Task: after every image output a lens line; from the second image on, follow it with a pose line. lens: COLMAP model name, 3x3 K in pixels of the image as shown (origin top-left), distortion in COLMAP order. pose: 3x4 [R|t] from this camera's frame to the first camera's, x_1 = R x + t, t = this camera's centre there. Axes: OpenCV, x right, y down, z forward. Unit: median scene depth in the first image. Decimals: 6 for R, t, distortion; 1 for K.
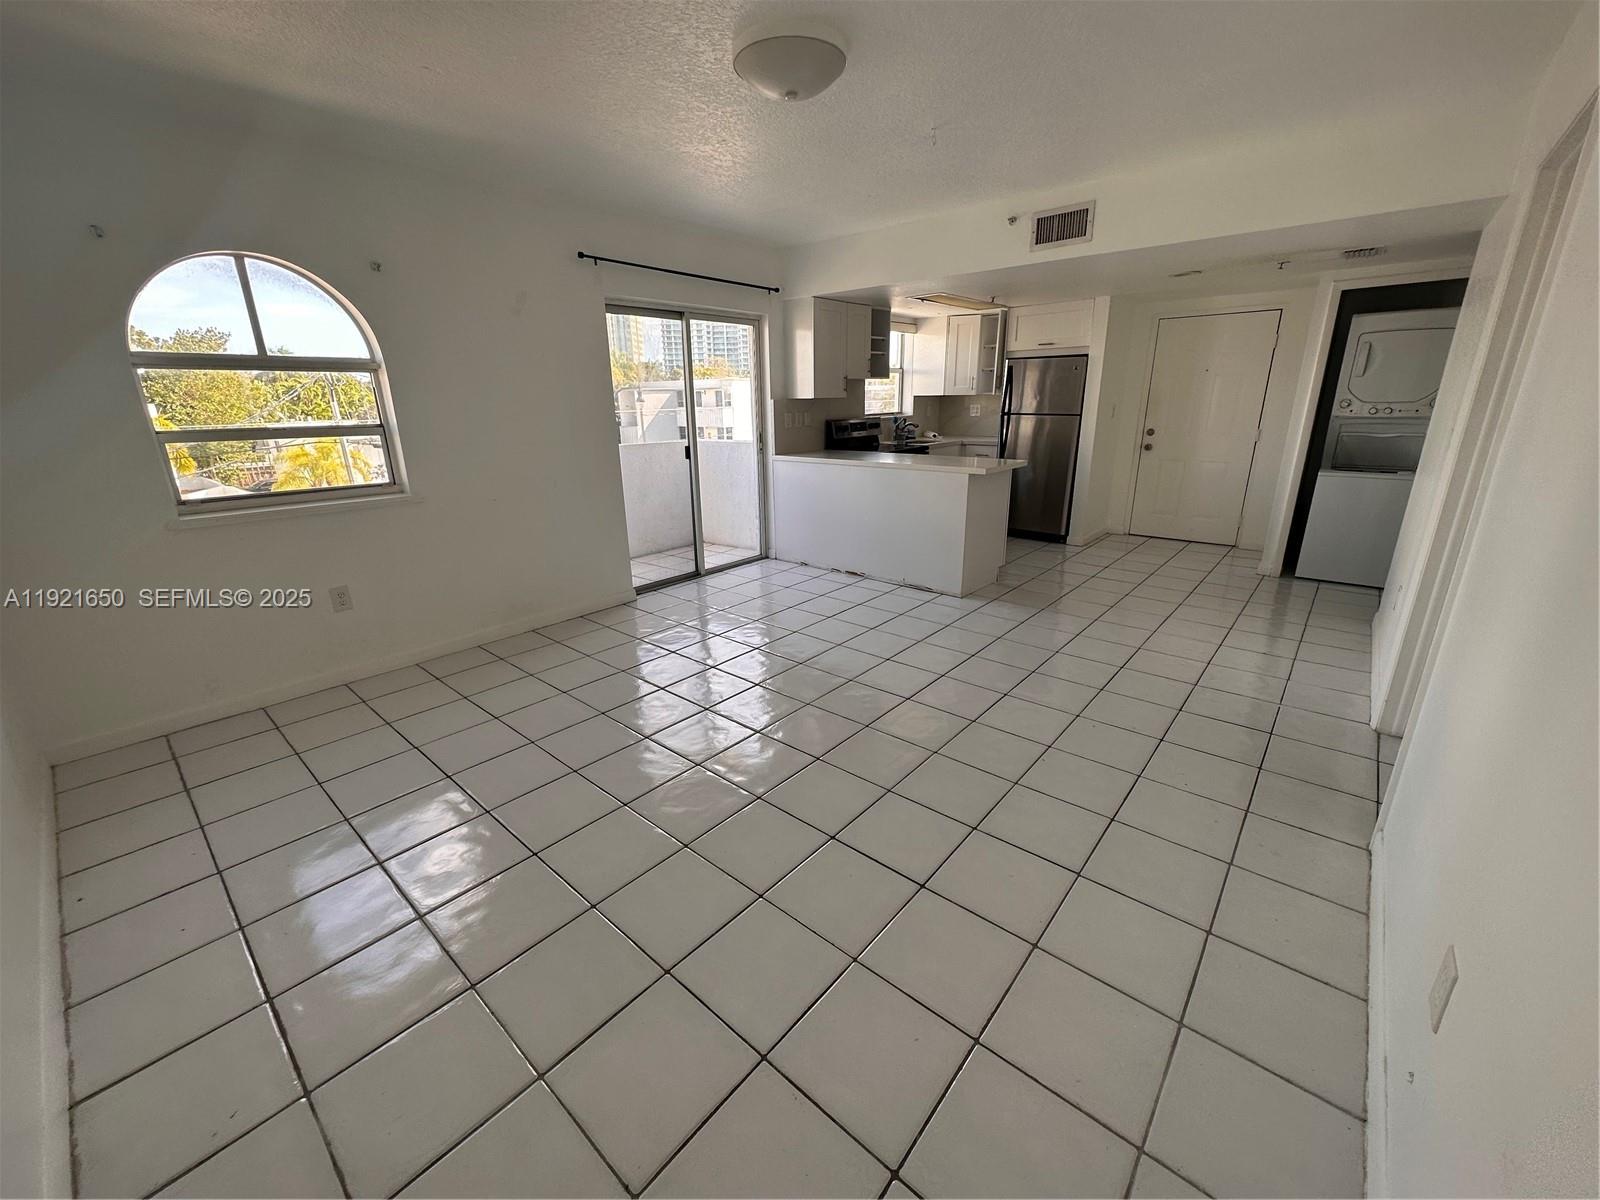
lens RADIAL K [[638.3, 0, 803.2], [0, 638.3, 598.5], [0, 0, 1]] dist [0.000533, 0.000582]
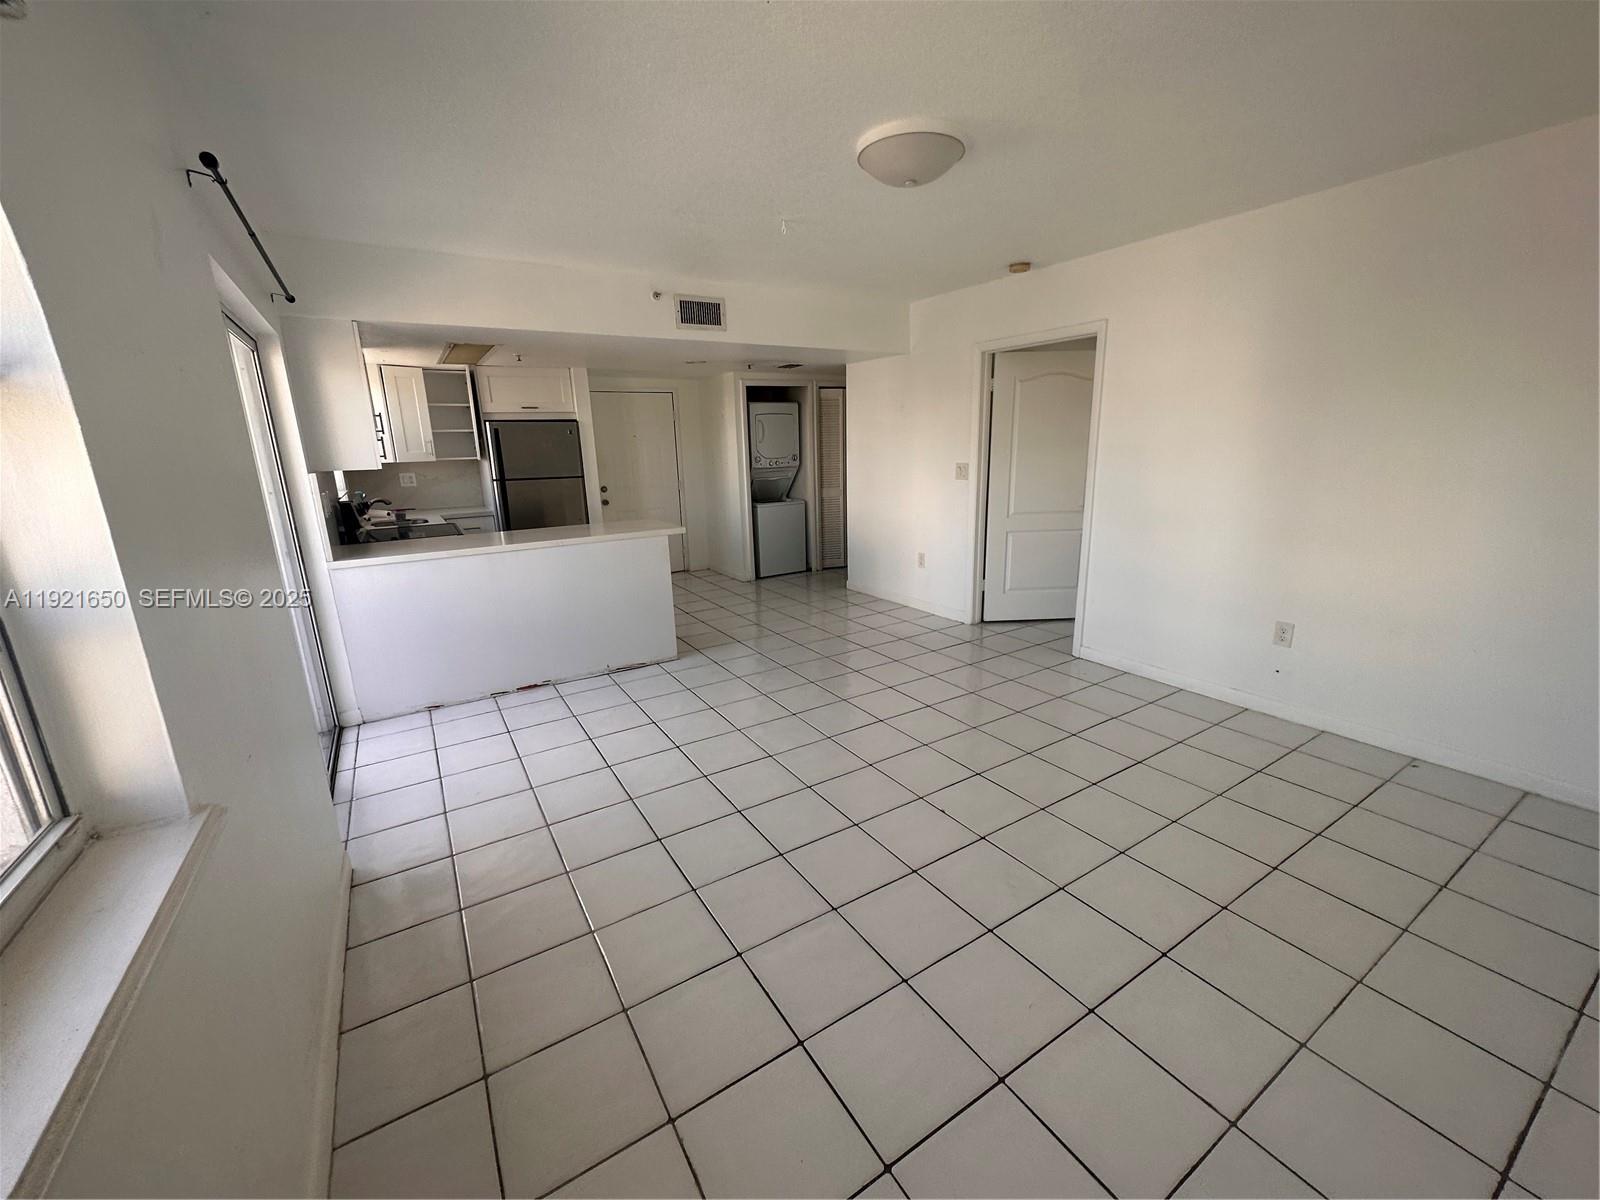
lens RADIAL K [[638.3, 0, 803.2], [0, 638.3, 598.5], [0, 0, 1]] dist [0.000533, 0.000582]
pose [[0.290383, -0.222112, 0.930776, -0.578230], [0.309869, 0.942105, 0.128143, -0.152088], [-0.905350, 0.251208, 0.342397, 0.457784]]
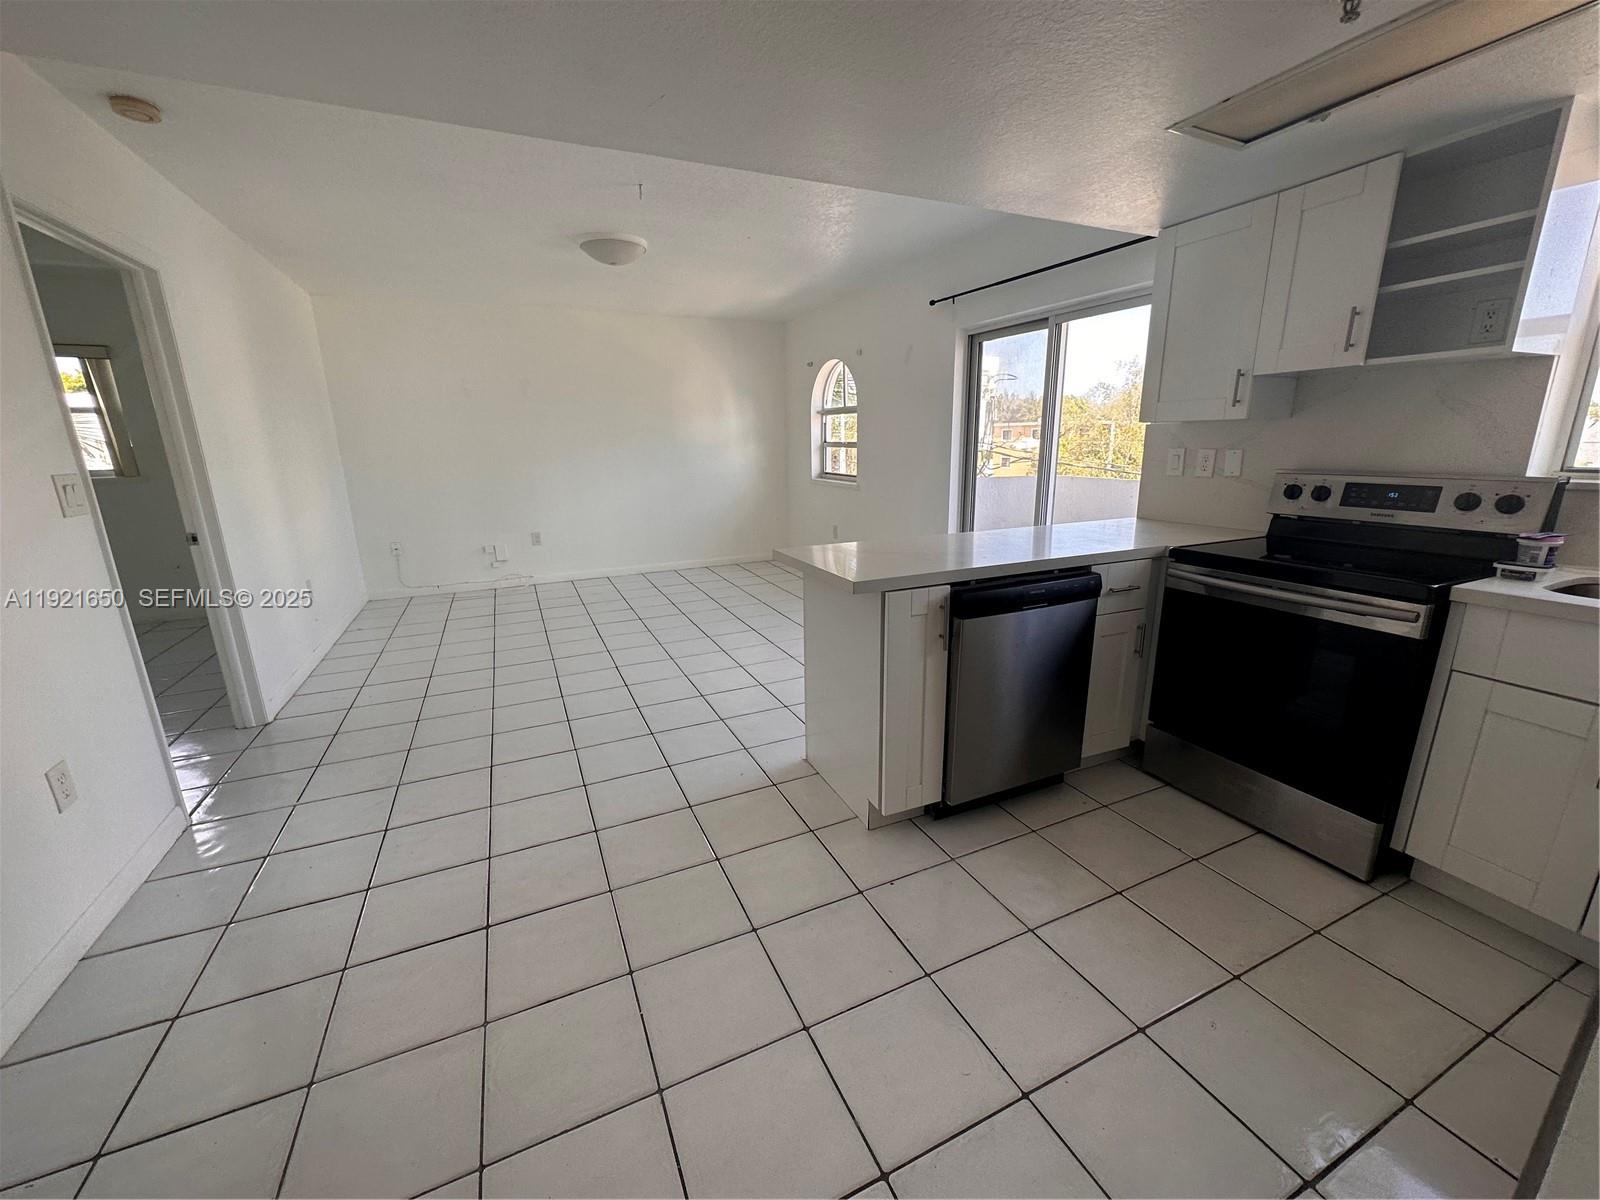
lens RADIAL K [[638.3, 0, 803.2], [0, 638.3, 598.5], [0, 0, 1]] dist [0.000533, 0.000582]
pose [[-0.407570, 0.244398, -0.879861, 0.727263], [-0.253856, 0.895217, 0.366256, -0.348387], [0.877179, 0.372633, -0.302822, 1.103196]]
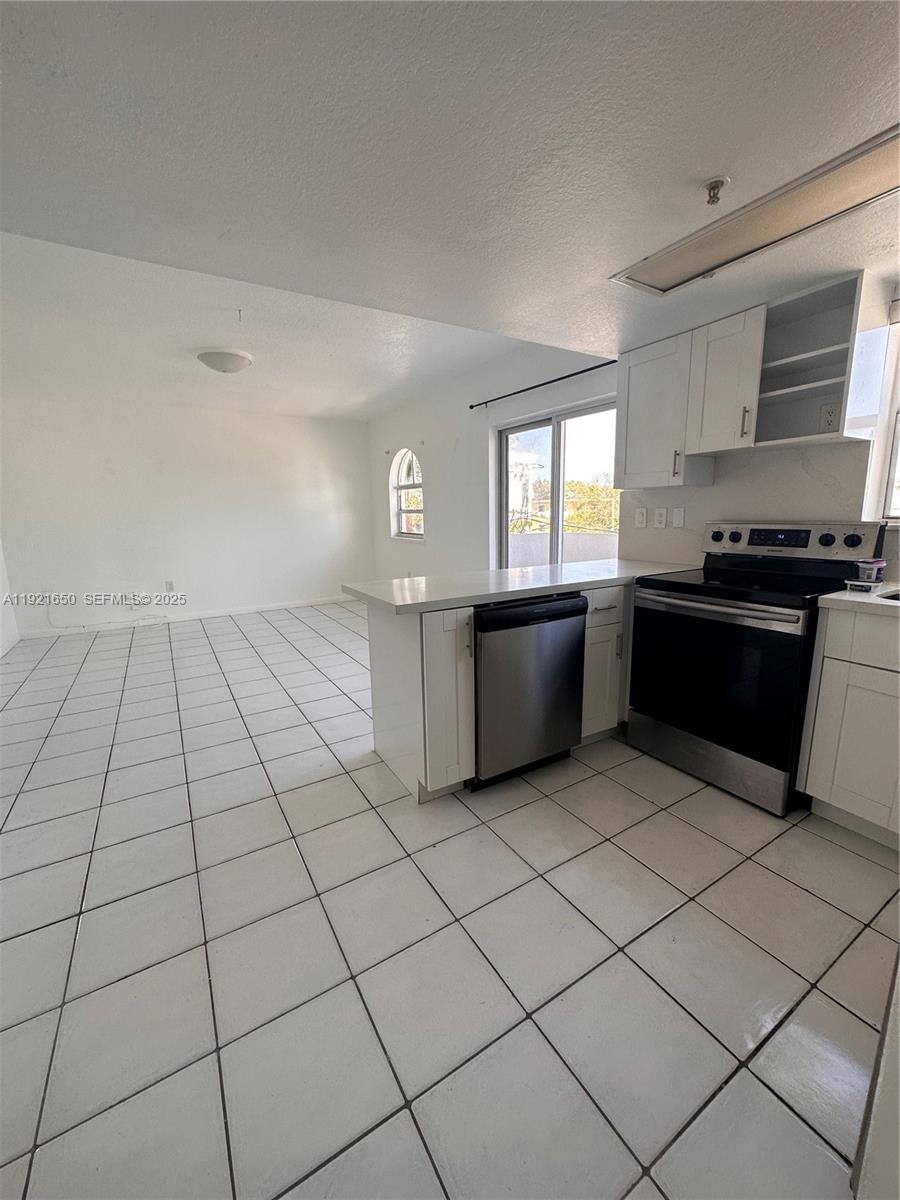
lens RADIAL K [[478.7, 0, 450.6], [0, 478.7, 597.0], [0, 0, 1]] dist [0.000533, 0.000582]
pose [[-0.301804, 0.190884, -0.934065, 0.703401], [-0.265161, 0.924287, 0.274561, -0.342130], [0.915753, 0.330541, -0.228339, 1.132018]]
